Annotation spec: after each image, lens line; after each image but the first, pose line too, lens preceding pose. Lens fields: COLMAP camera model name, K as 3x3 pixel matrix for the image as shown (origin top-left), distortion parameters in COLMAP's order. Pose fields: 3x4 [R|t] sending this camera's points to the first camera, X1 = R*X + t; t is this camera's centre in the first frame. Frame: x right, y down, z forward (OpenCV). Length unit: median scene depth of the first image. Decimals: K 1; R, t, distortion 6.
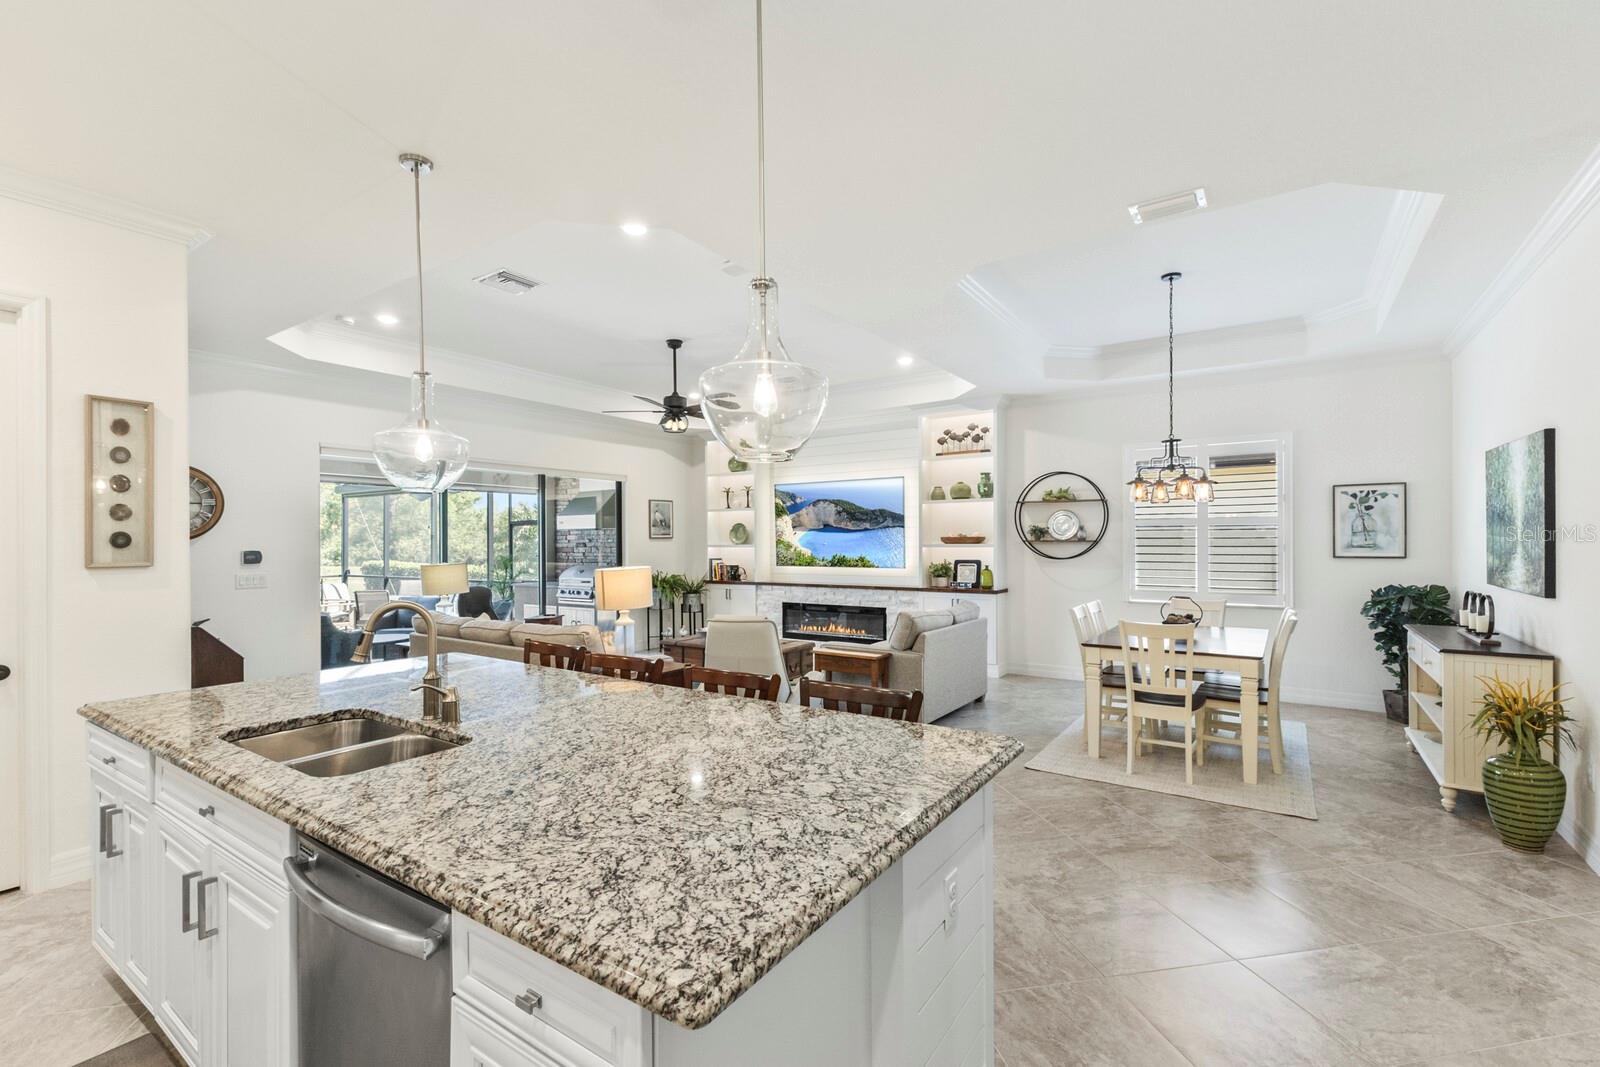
lens RADIAL K [[702.4, 0, 804.2], [0, 702.4, 545.8], [0, 0, 1]] dist [0.014331, -0.006145]
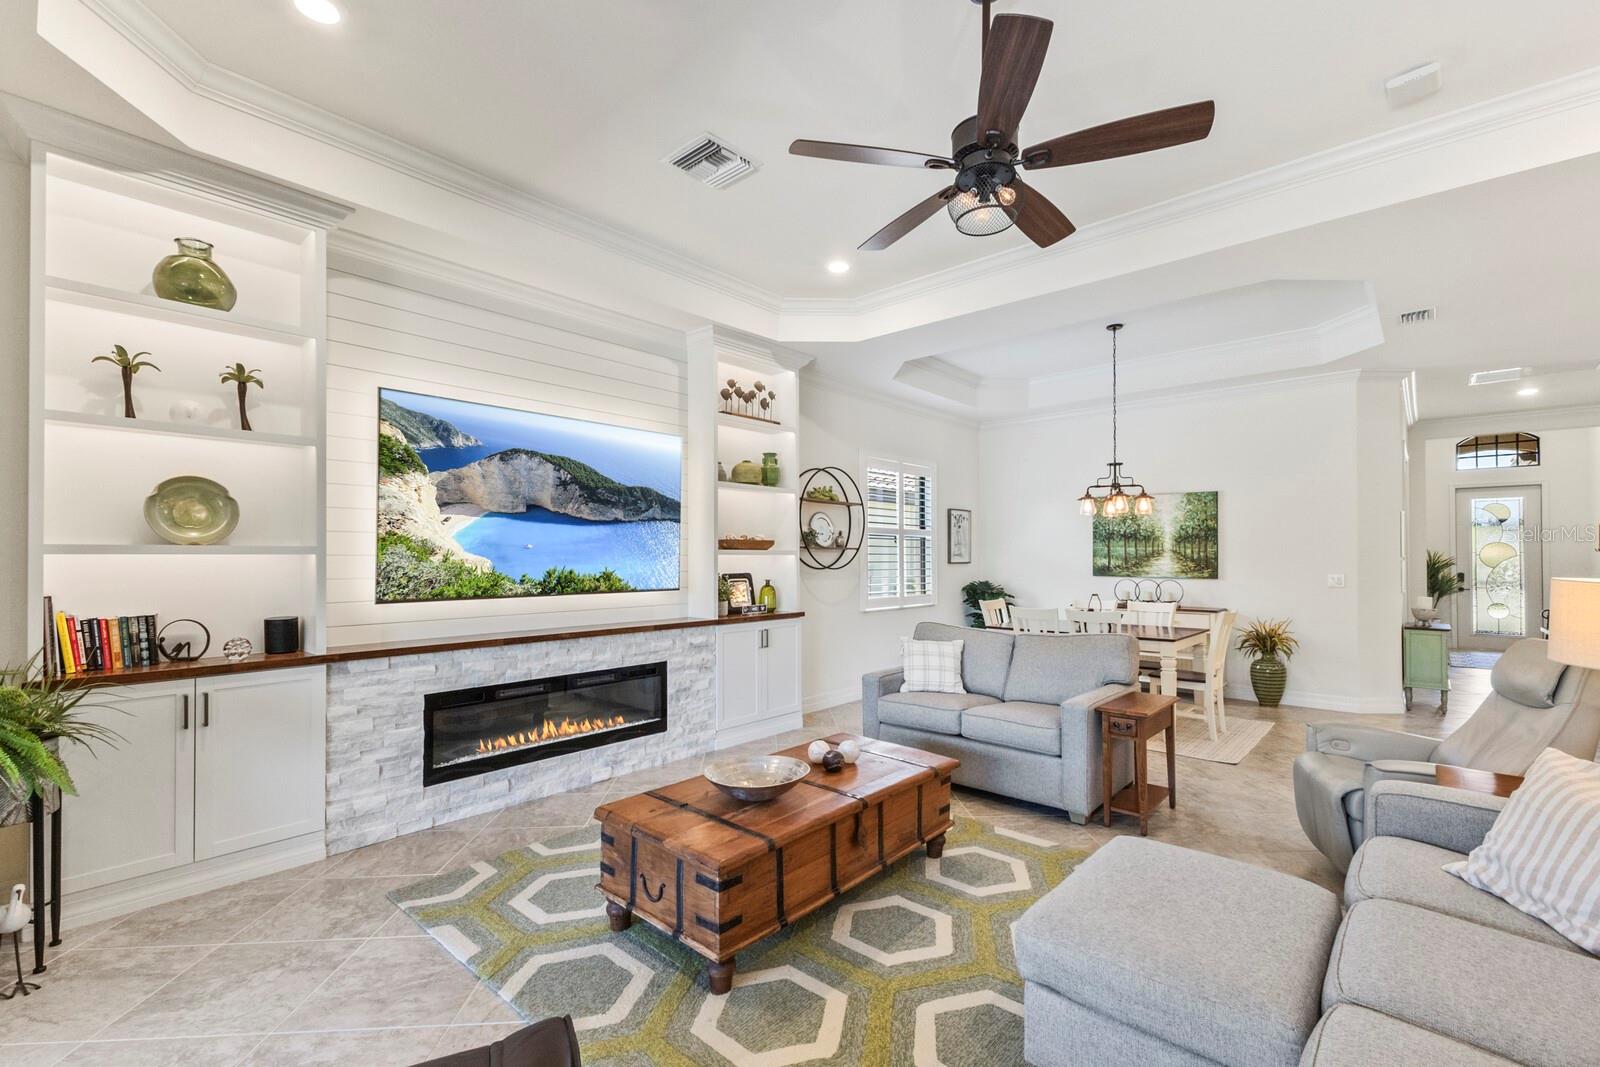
lens RADIAL K [[702.4, 0, 809.6], [0, 702.4, 546.1], [0, 0, 1]] dist [0.014331, -0.006145]
pose [[0.124331, 0.017157, 0.992093, -0.449381], [0.000754, 0.999849, -0.017385, 0.005250], [-0.992241, 0.002910, 0.124299, 0.846060]]
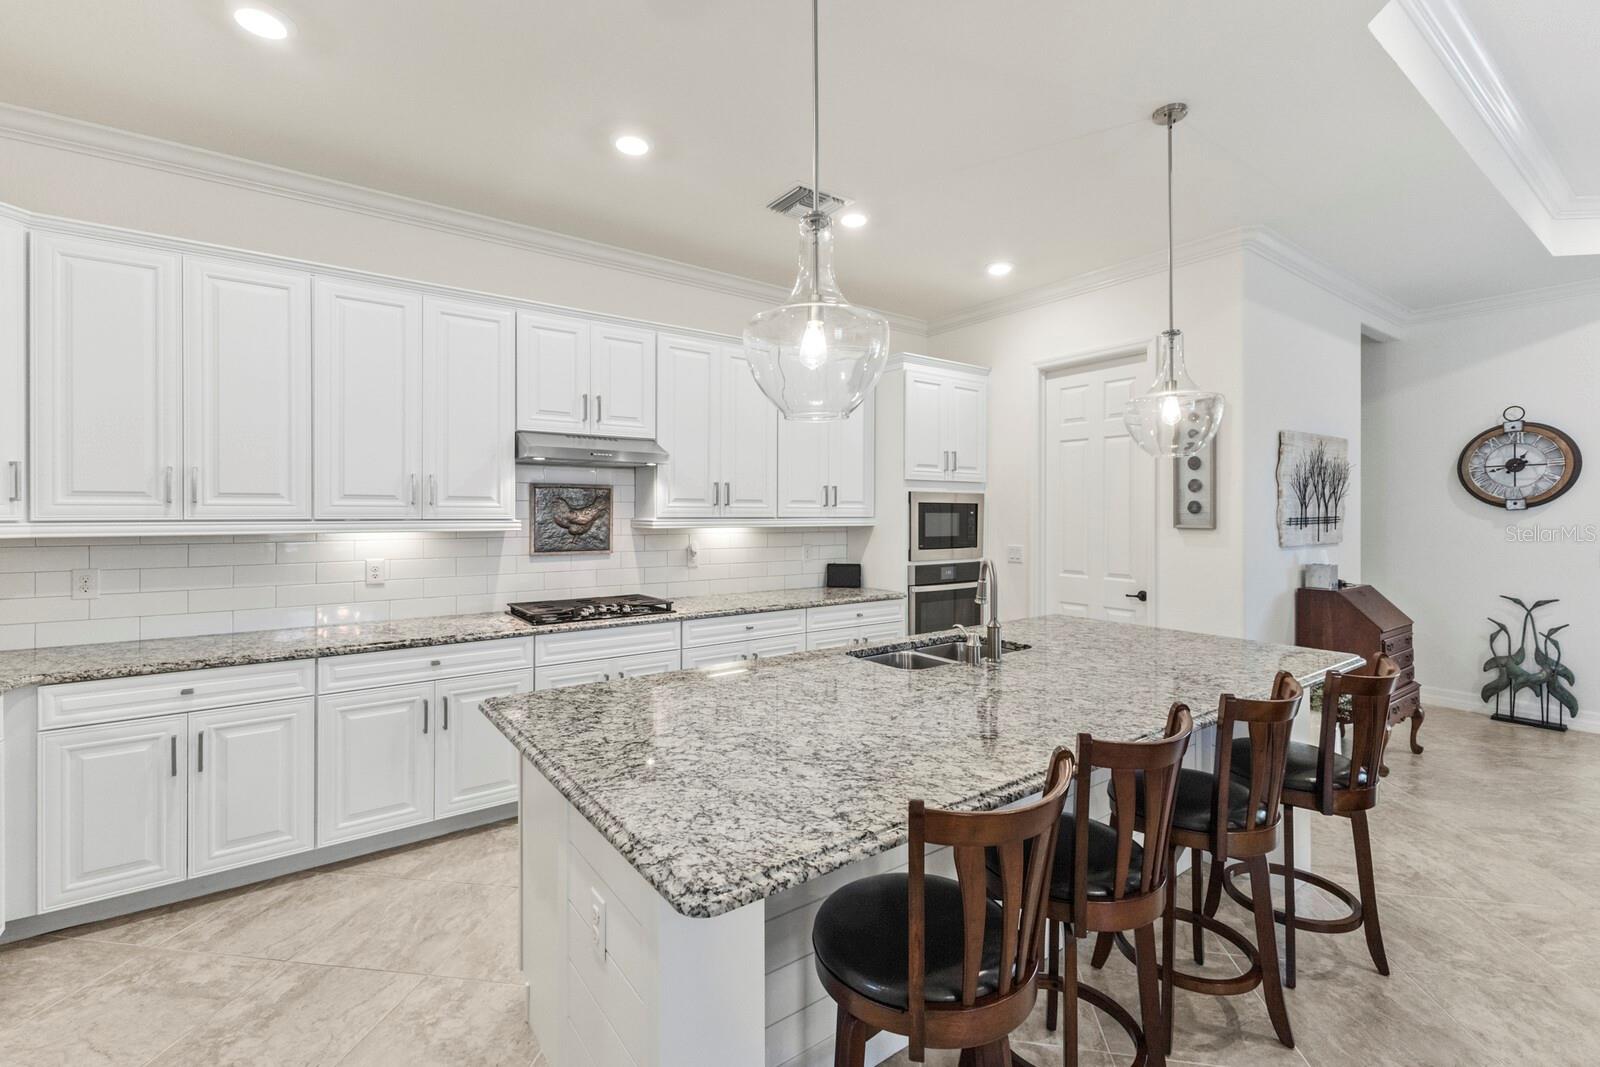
lens RADIAL K [[702.4, 0, 800.2], [0, 702.4, 517.5], [0, 0, 1]] dist [0.014331, -0.006145]
pose [[-0.348401, 0.011150, -0.937279, 0.602027], [-0.002884, 0.999912, 0.012967, -0.005871], [0.937341, 0.007221, -0.348338, 0.992822]]
